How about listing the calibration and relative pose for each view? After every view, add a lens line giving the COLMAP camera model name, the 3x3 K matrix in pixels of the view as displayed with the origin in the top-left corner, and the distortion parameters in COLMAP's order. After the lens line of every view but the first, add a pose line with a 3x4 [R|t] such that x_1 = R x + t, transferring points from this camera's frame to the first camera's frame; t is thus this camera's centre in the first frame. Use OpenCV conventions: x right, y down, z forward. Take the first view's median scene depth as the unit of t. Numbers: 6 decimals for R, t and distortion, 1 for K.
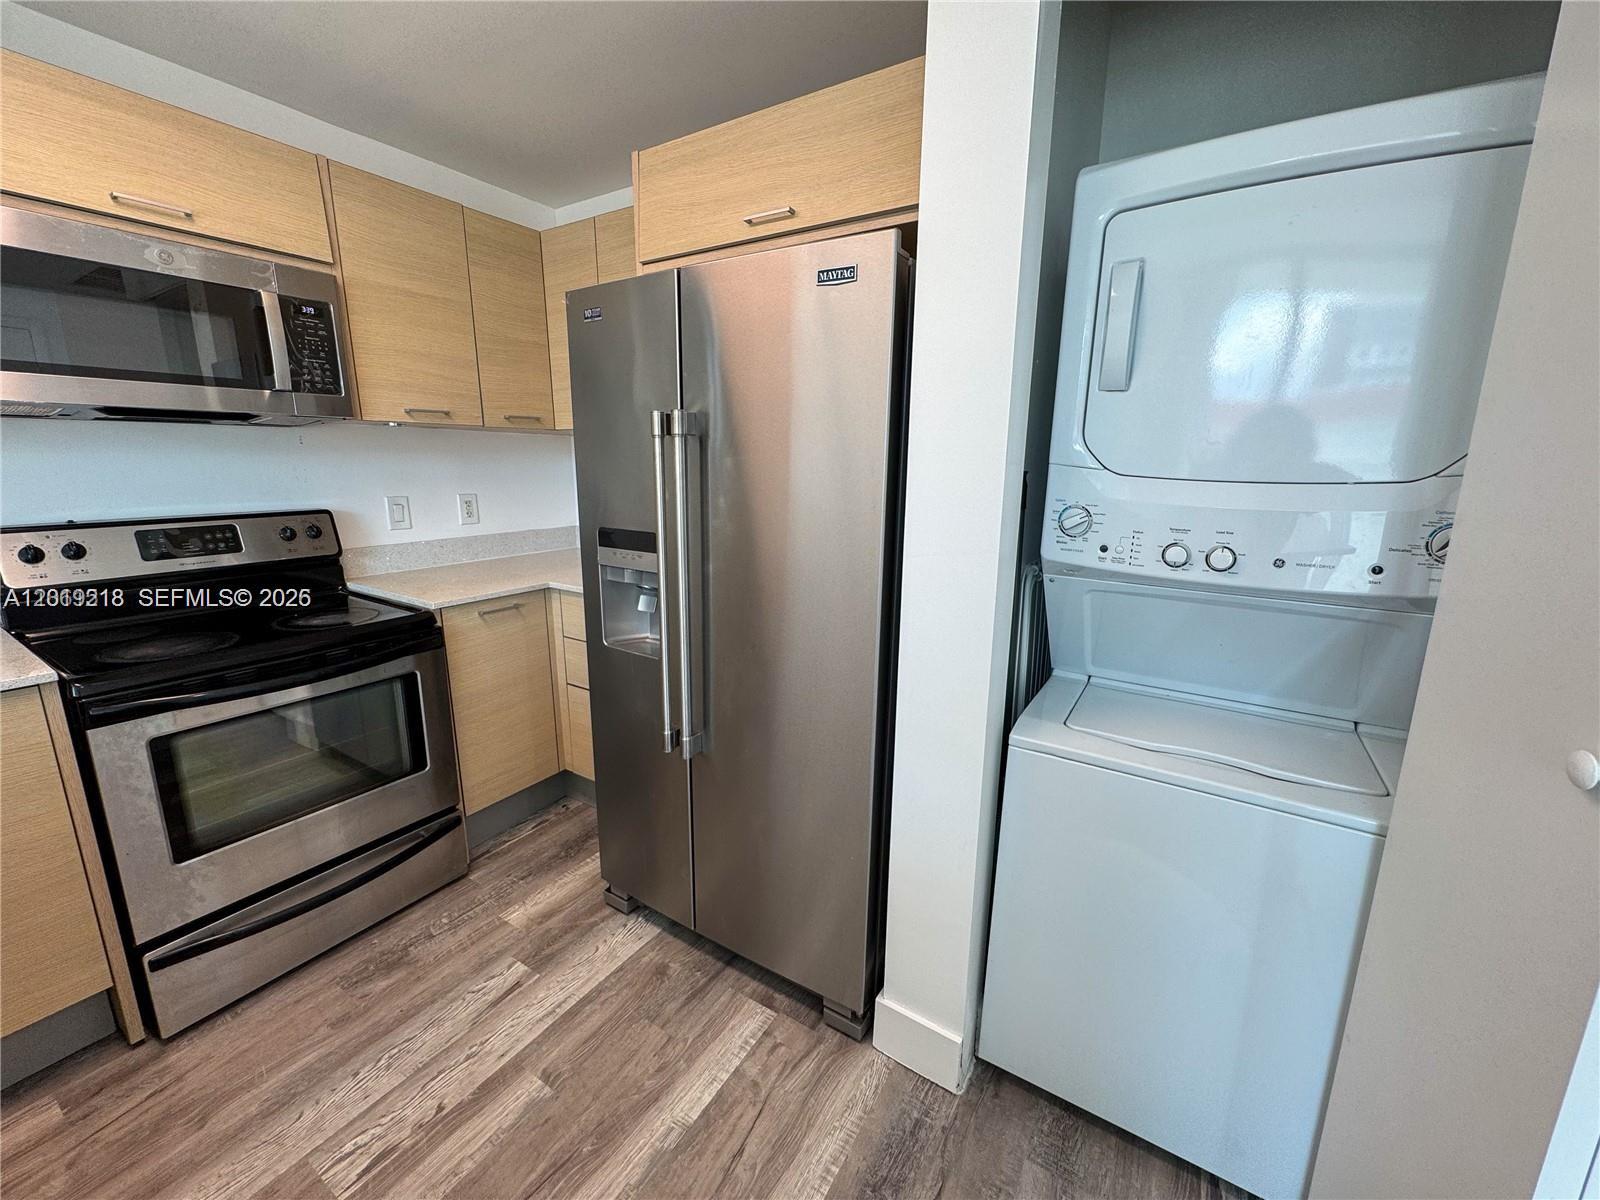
lens RADIAL K [[641.2, 0, 800.0], [0, 641.2, 600.0], [0, 0, 1]] dist [-0.003923, 0.000185]
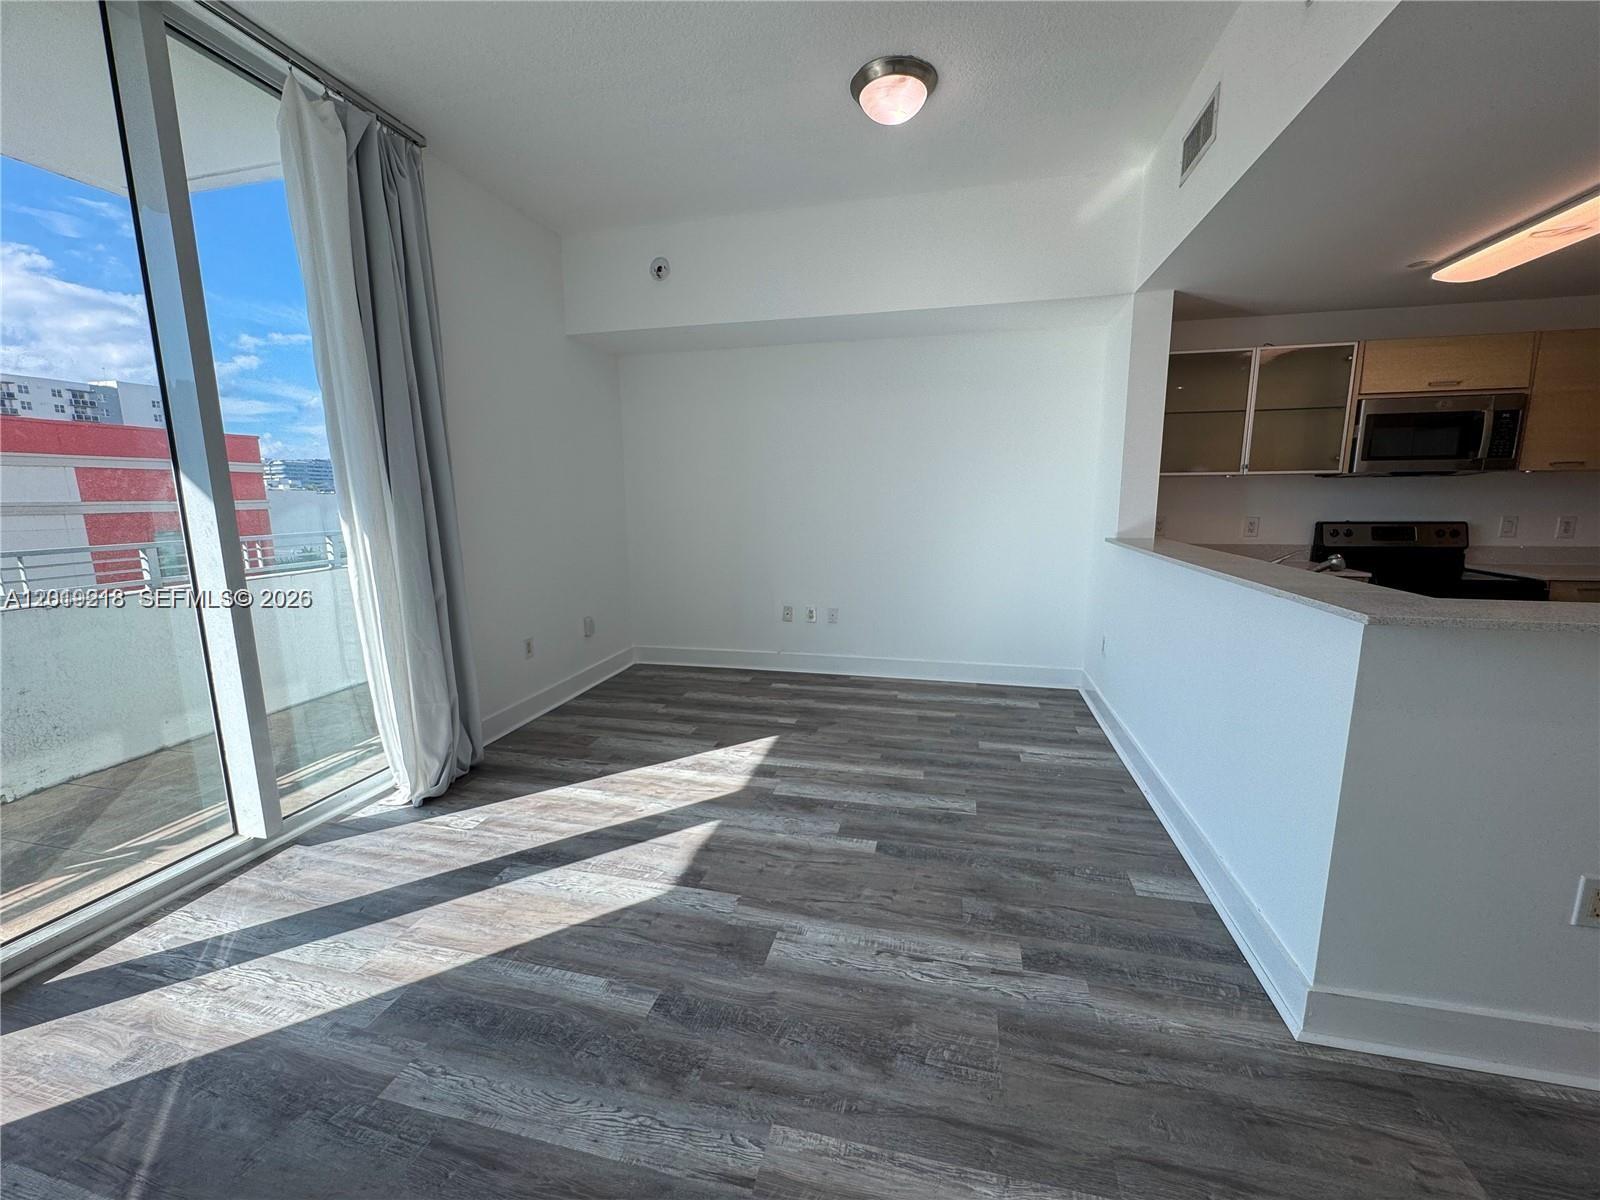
lens RADIAL K [[641.2, 0, 800.0], [0, 641.2, 600.0], [0, 0, 1]] dist [-0.003923, 0.000185]
pose [[0.324269, 0.139940, -0.935557, 0.405043], [-0.191816, 0.978179, 0.079831, 0.336415], [0.926313, 0.153568, 0.344036, -1.516744]]
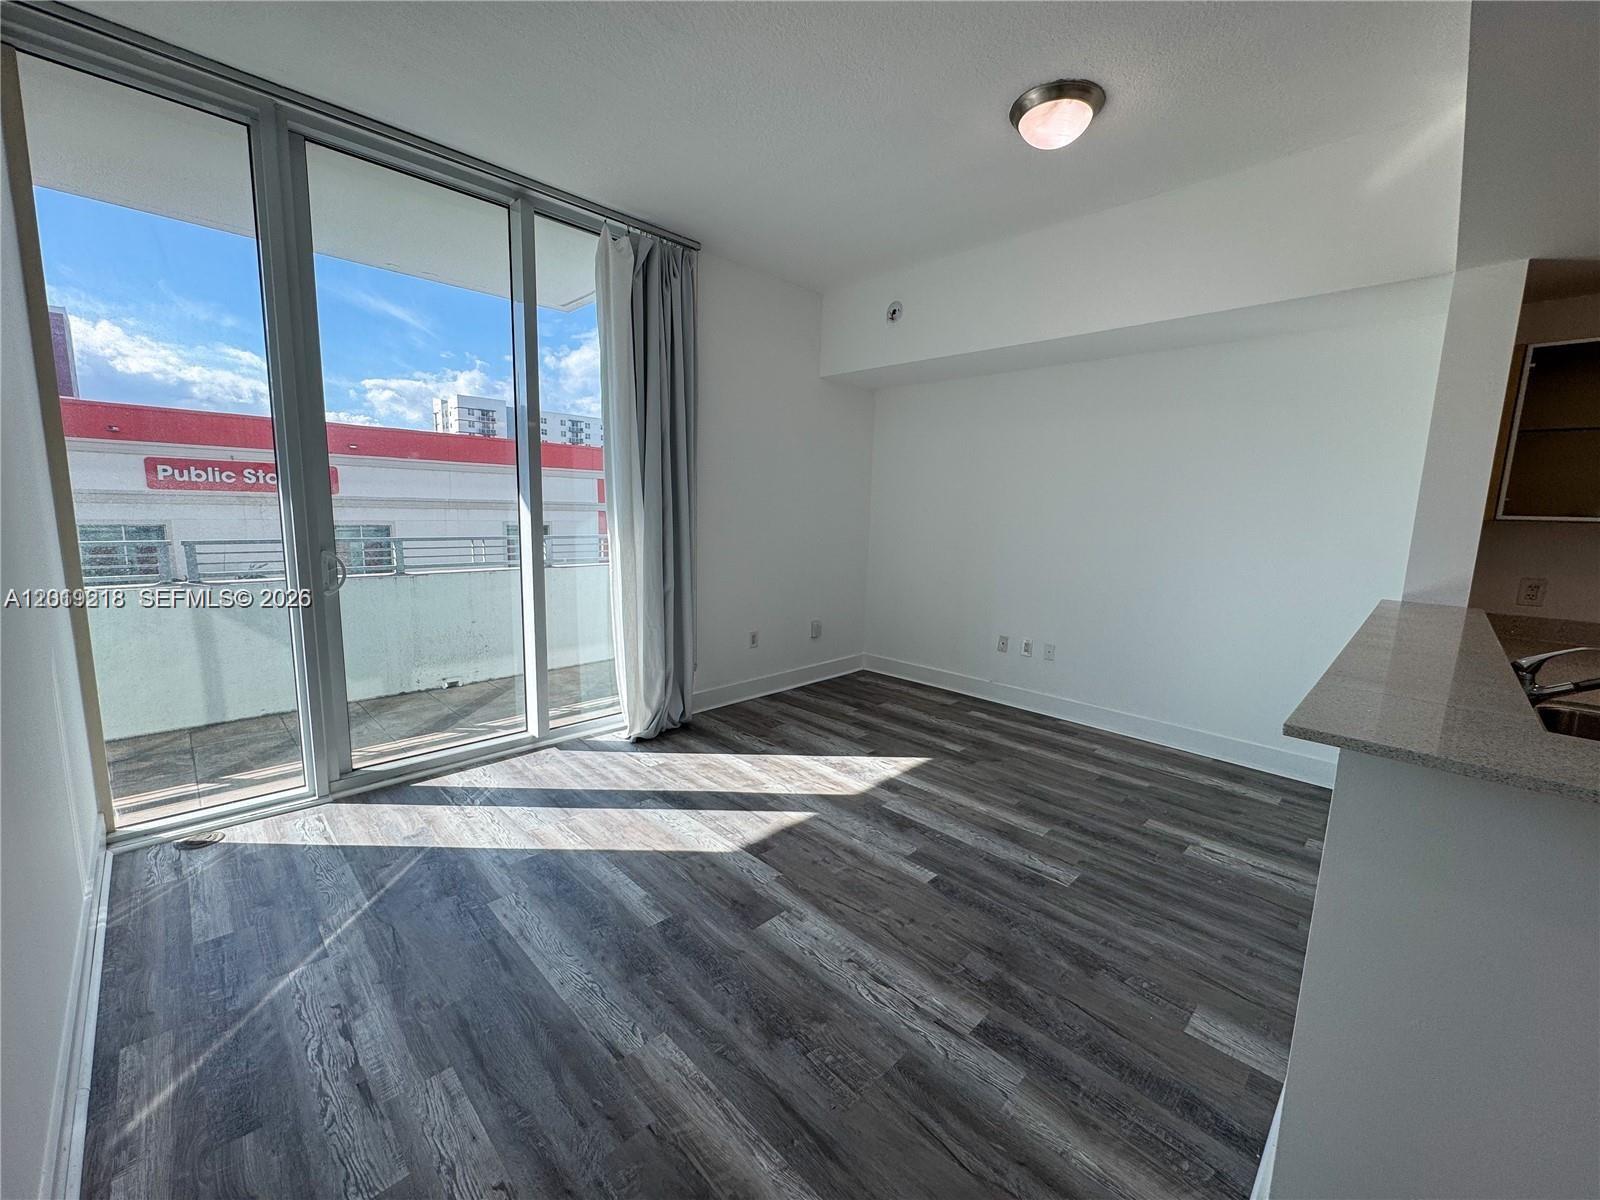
lens RADIAL K [[641.2, 0, 800.0], [0, 641.2, 600.0], [0, 0, 1]] dist [-0.003923, 0.000185]
pose [[-0.220650, 0.123502, -0.967502, 0.569107], [-0.238708, 0.954947, 0.176339, 0.181703], [0.945691, 0.269859, -0.181228, -0.974605]]
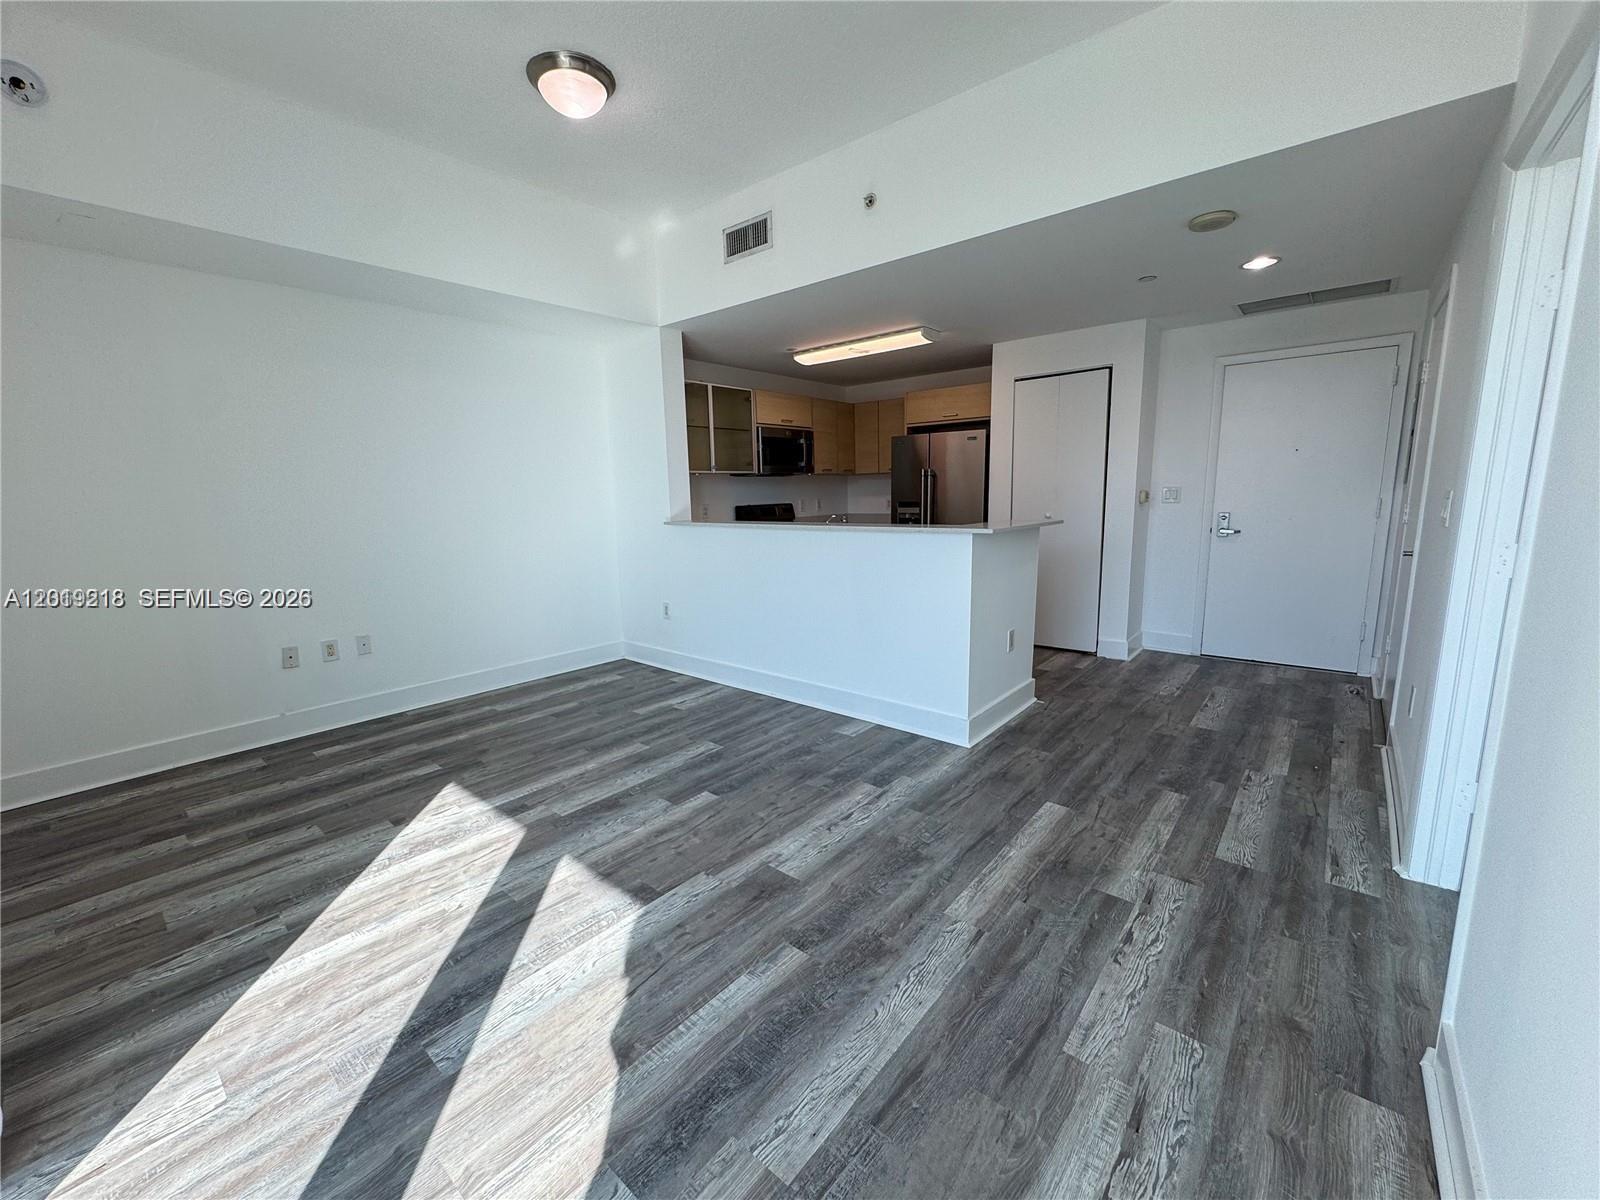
lens RADIAL K [[641.2, 0, 800.0], [0, 641.2, 600.0], [0, 0, 1]] dist [-0.003923, 0.000185]
pose [[0.990440, -0.010881, -0.137513, -0.352338], [0.004480, 0.998895, -0.046776, 0.547129], [0.137870, 0.045712, 0.989395, -2.353628]]
